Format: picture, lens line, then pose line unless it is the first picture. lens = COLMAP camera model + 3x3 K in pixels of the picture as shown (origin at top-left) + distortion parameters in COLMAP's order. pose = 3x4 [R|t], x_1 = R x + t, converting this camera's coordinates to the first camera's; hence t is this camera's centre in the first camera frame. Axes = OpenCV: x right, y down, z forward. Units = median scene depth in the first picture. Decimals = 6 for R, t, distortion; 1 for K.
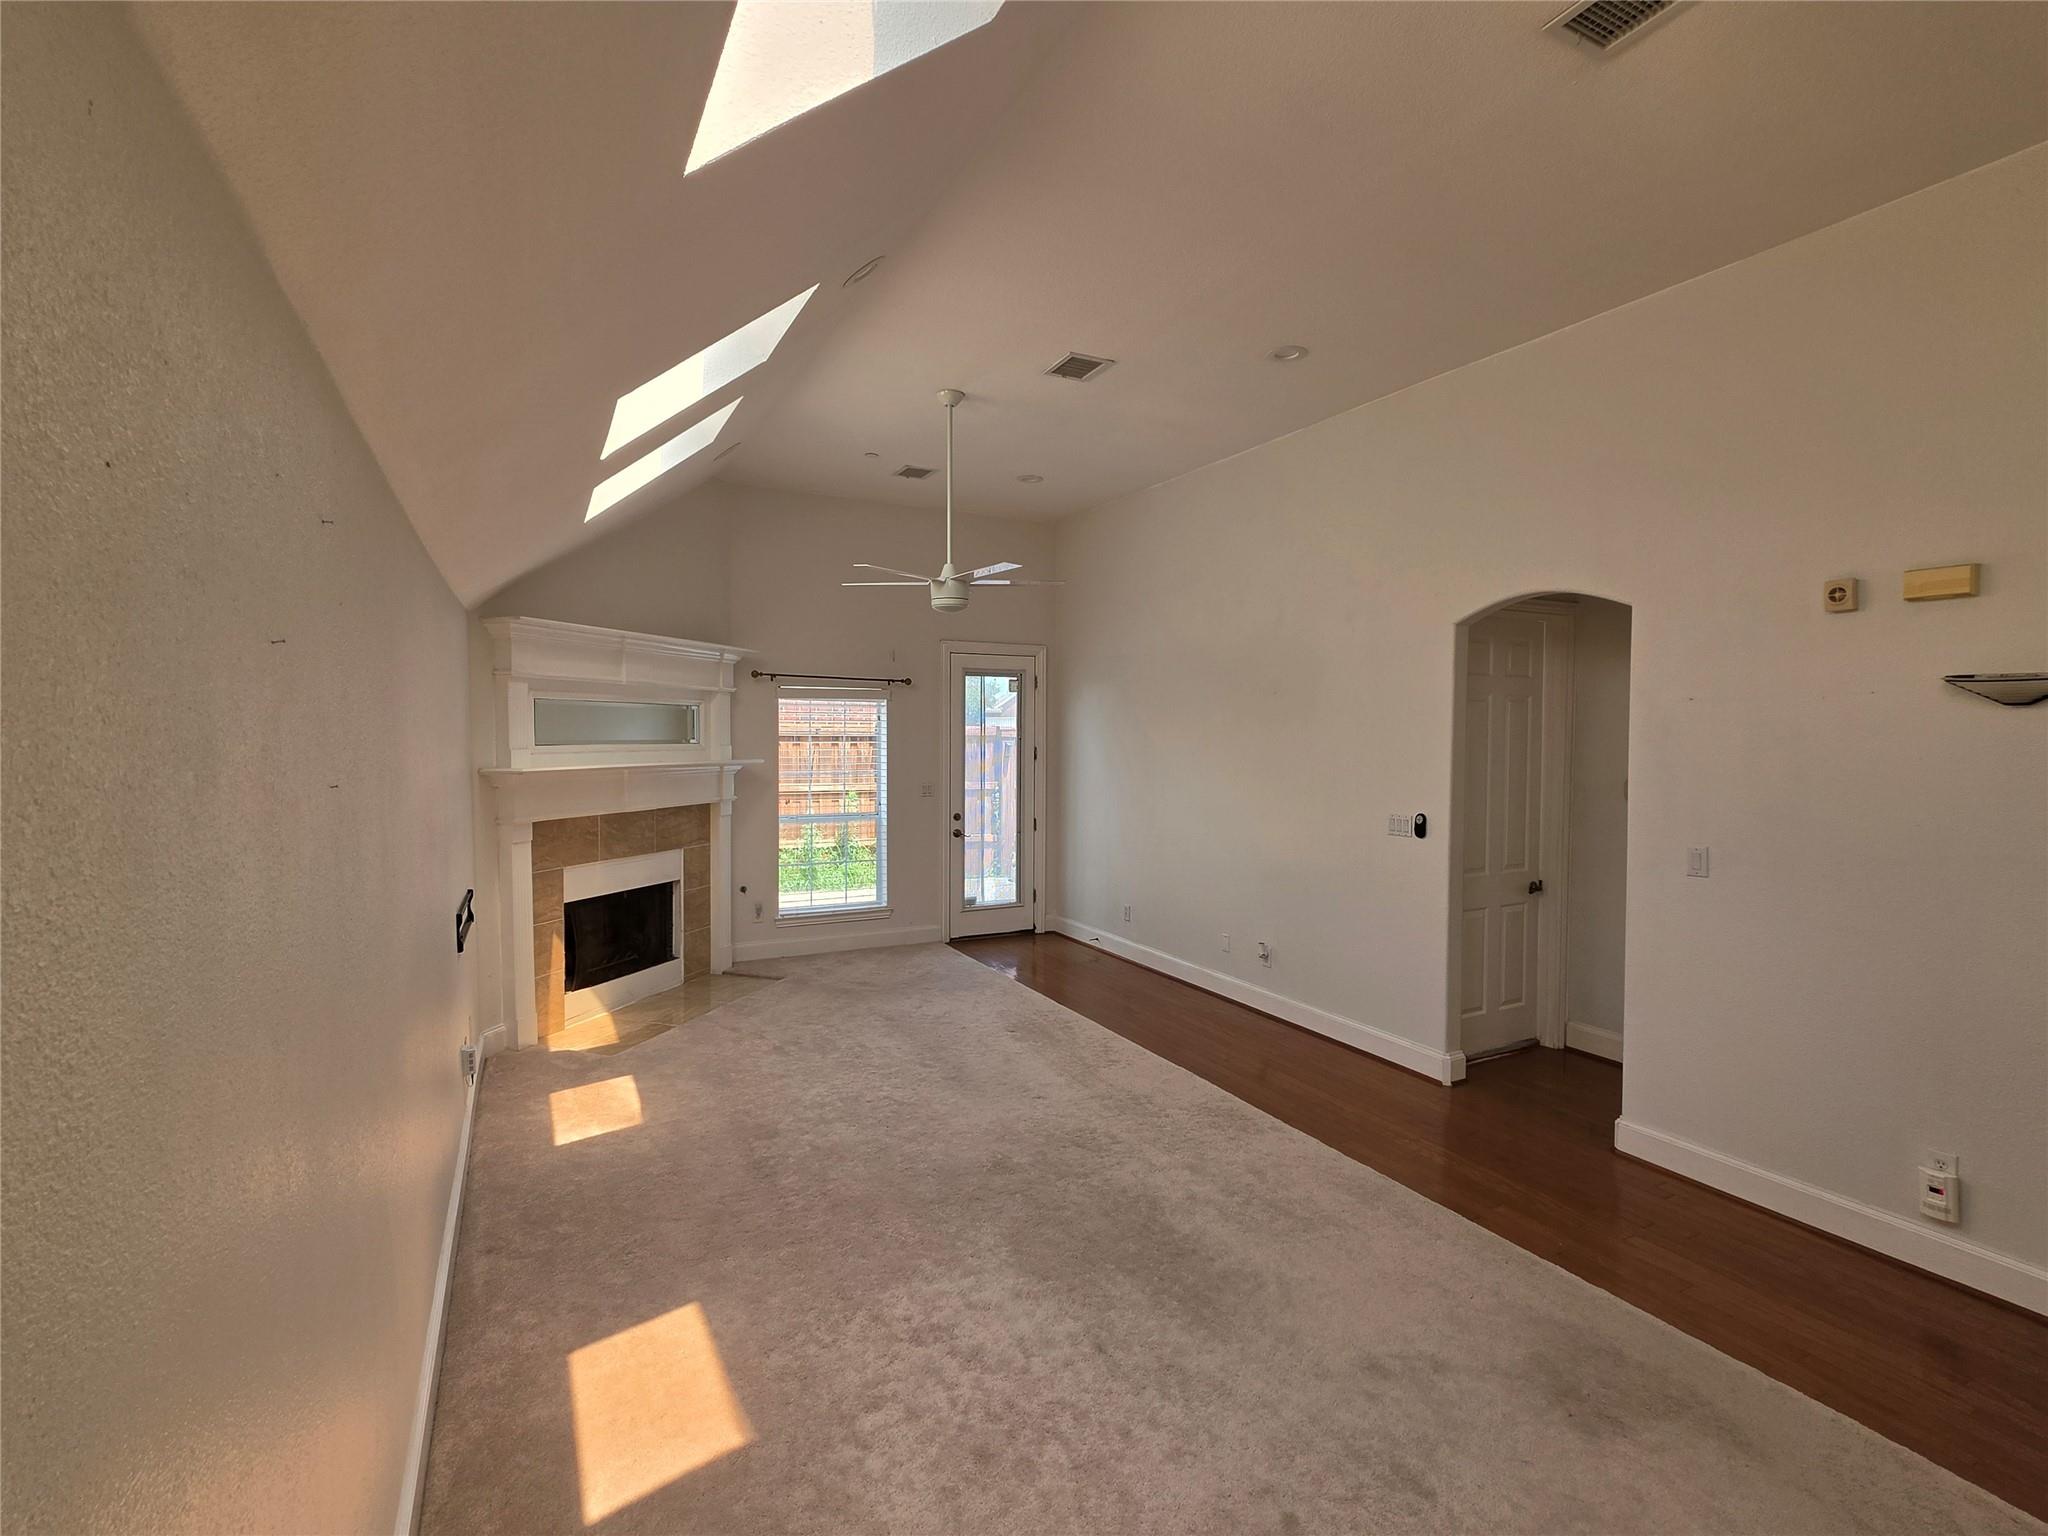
lens RADIAL K [[954.9, 0, 1021.3], [0, 954.9, 761.9], [0, 0, 1]] dist [0.002260, -0.000685]
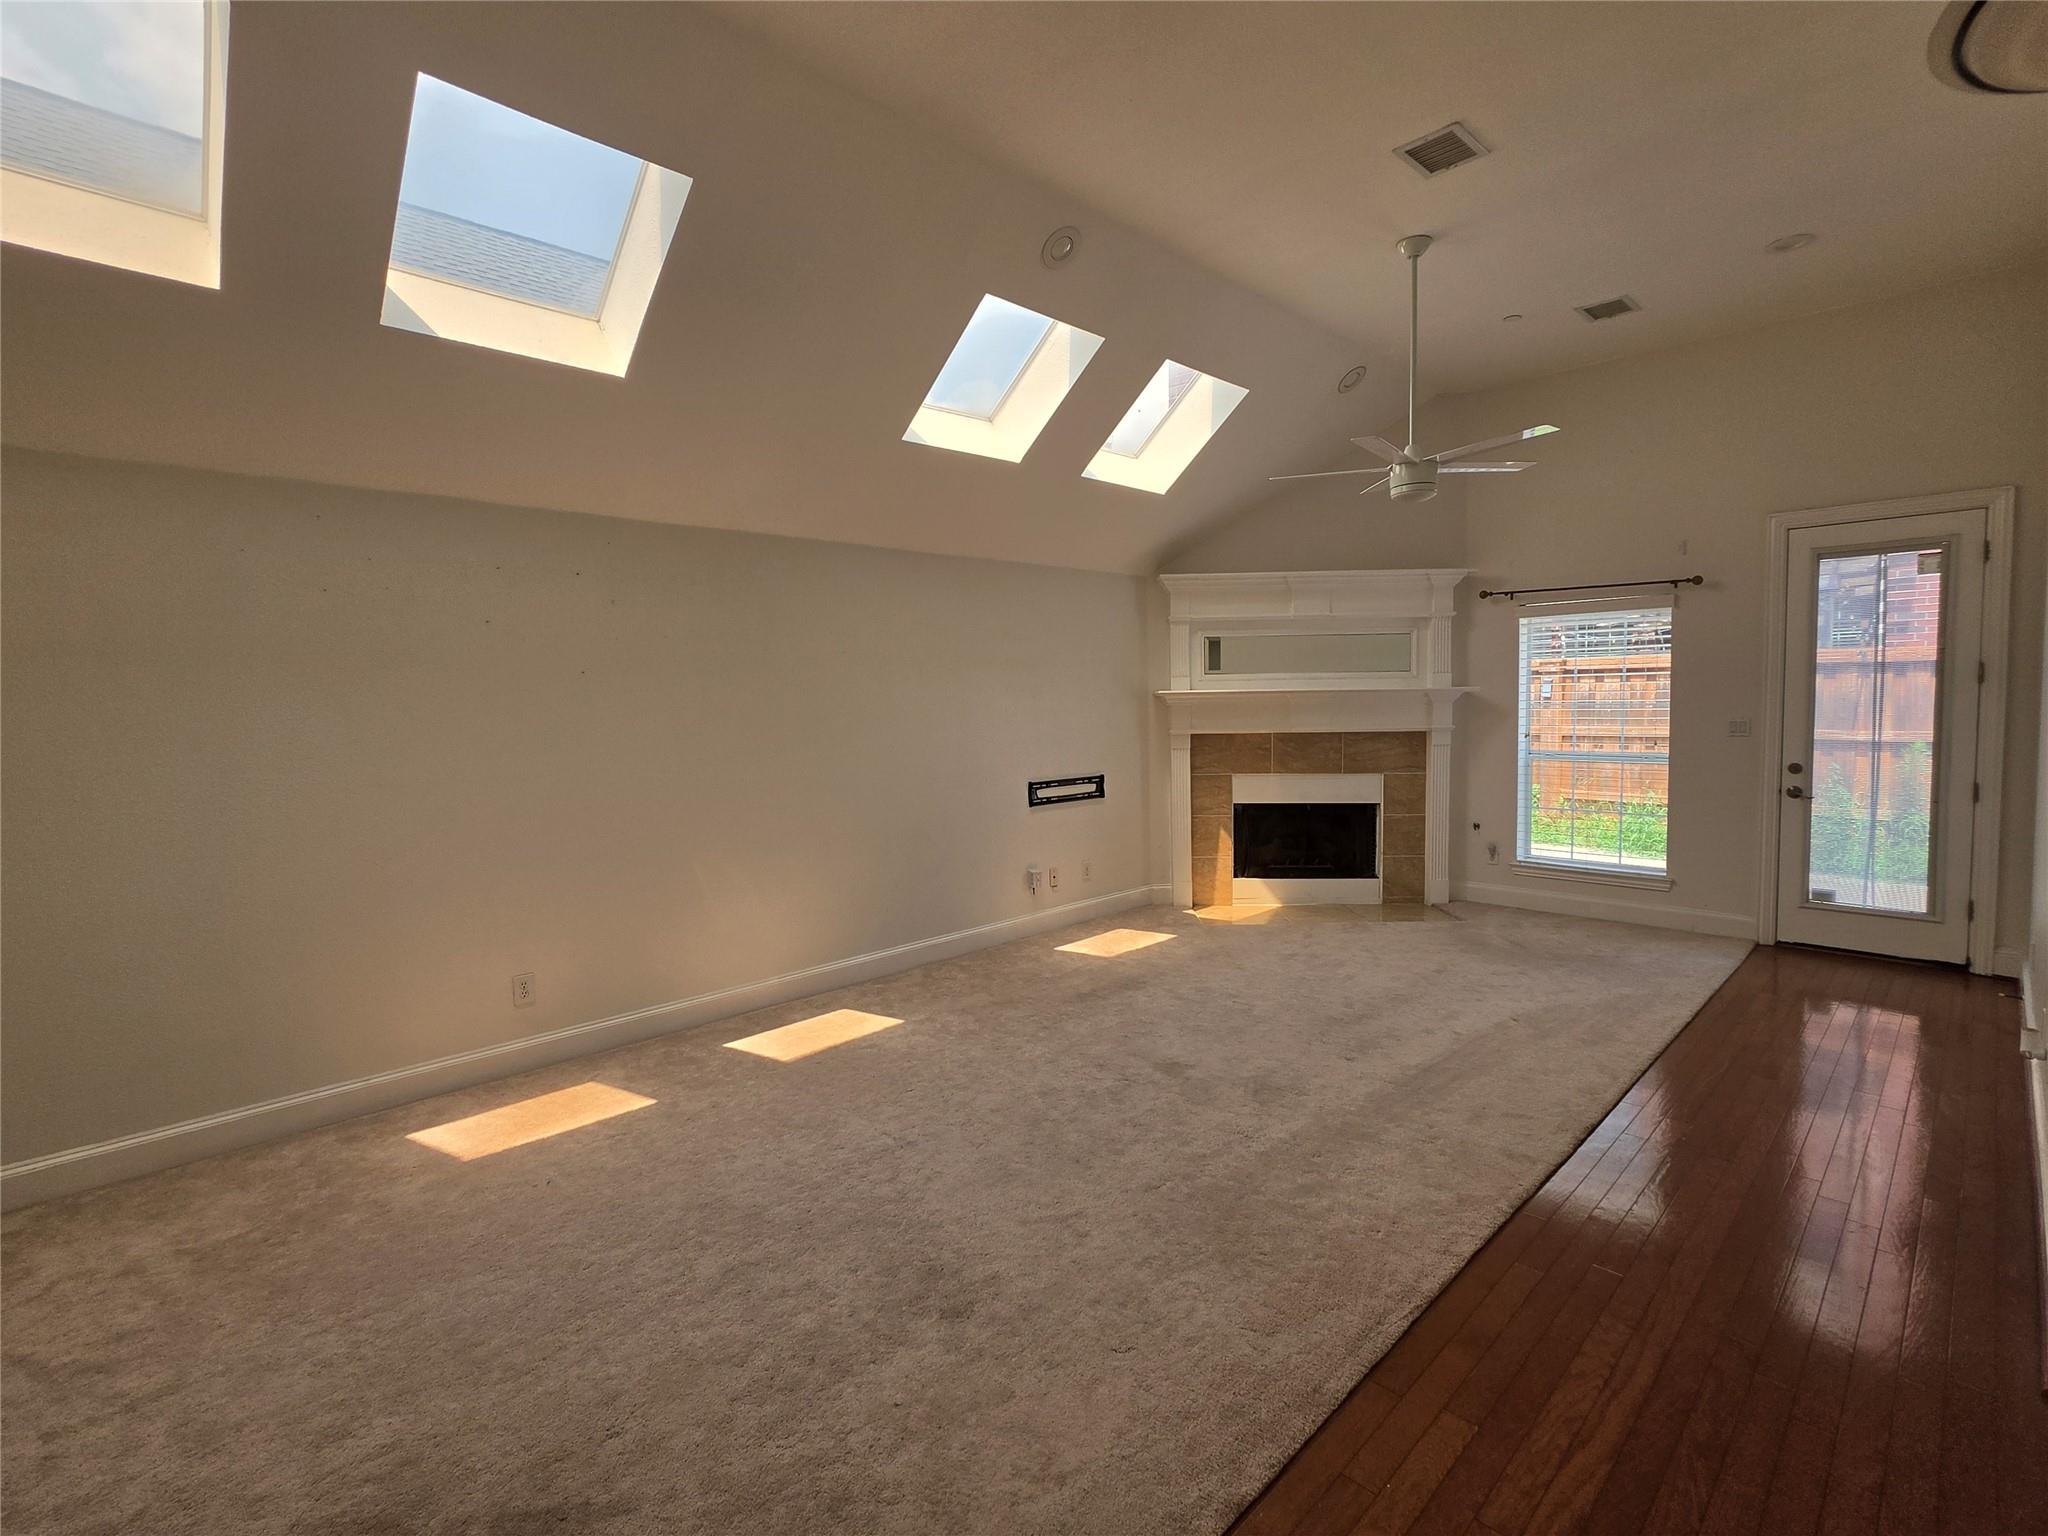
lens RADIAL K [[954.9, 0, 1026.1], [0, 954.9, 768.4], [0, 0, 1]] dist [0.002260, -0.000685]
pose [[0.298761, 0.061601, -0.952338, 0.517958], [-0.011704, 0.998076, 0.060888, 0.026872], [0.954256, -0.007045, 0.298907, 0.323555]]
